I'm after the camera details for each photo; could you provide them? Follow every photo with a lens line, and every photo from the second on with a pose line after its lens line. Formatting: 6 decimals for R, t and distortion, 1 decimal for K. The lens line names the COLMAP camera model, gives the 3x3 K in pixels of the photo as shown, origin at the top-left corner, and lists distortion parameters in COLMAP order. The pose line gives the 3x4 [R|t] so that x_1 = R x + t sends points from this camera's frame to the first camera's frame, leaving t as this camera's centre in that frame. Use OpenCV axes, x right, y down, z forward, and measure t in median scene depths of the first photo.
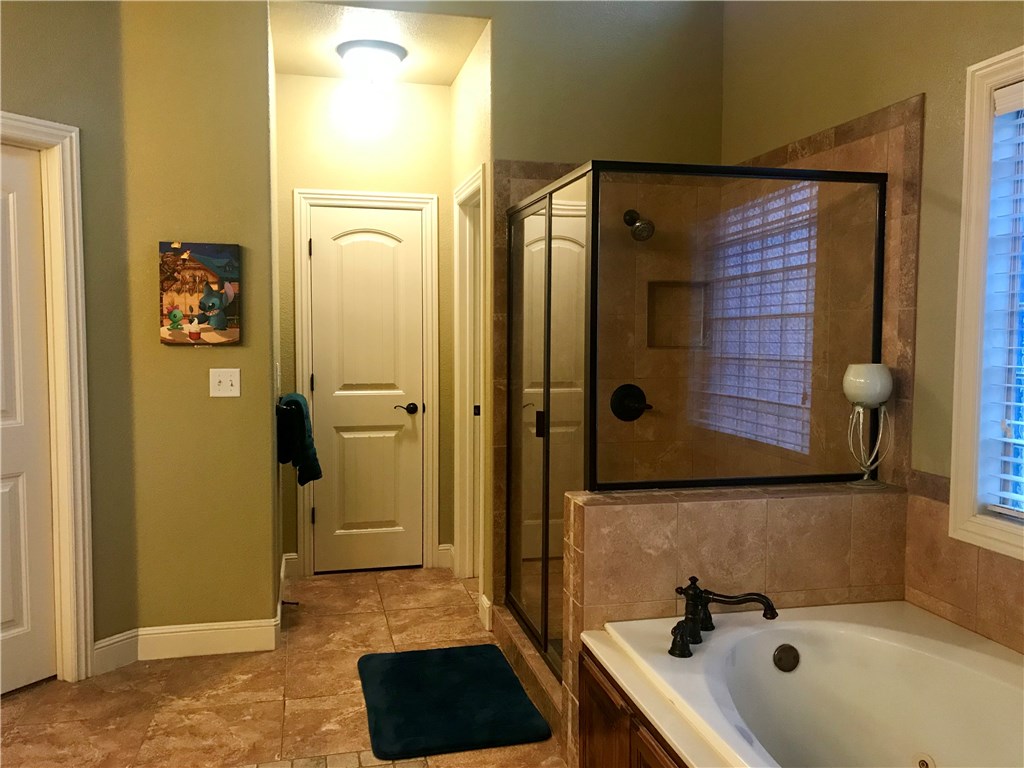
lens RADIAL K [[844.2, 0, 510.3], [0, 844.2, 384.9], [0, 0, 1]] dist [0.000994, -0.005507]
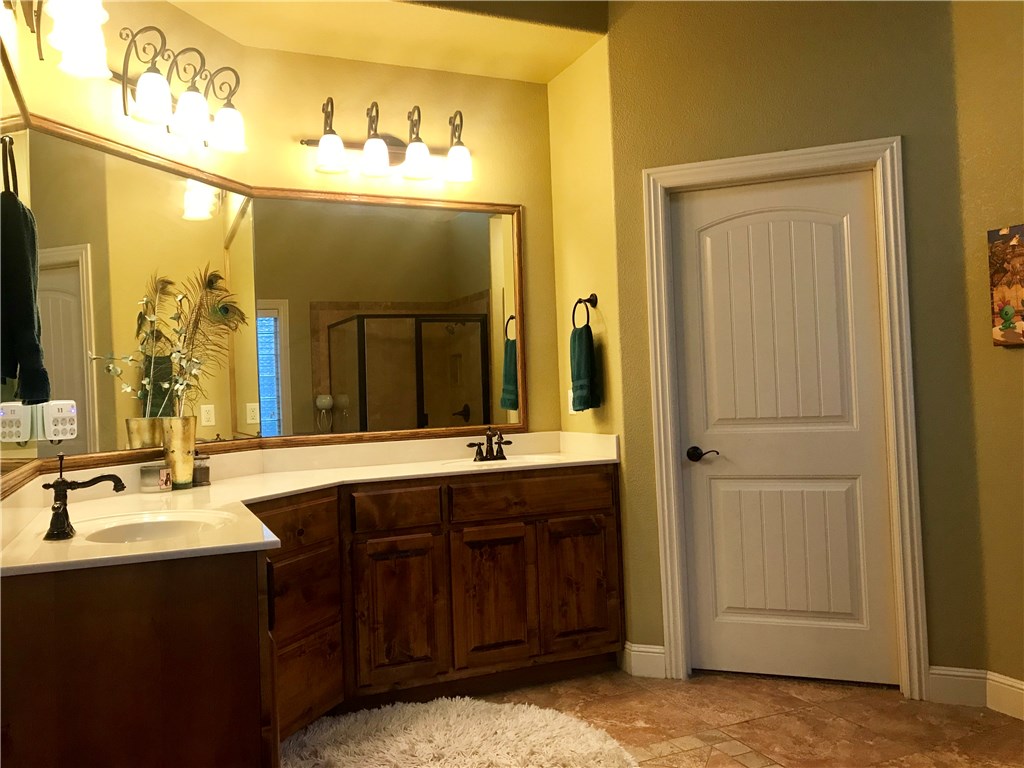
lens RADIAL K [[844.2, 0, 510.7], [0, 844.2, 381.5], [0, 0, 1]] dist [0.000994, -0.005507]
pose [[0.154936, -0.025945, -0.987584, 0.372941], [-0.030356, 0.999058, -0.031009, 0.029849], [0.987458, 0.034783, 0.154002, 0.373282]]
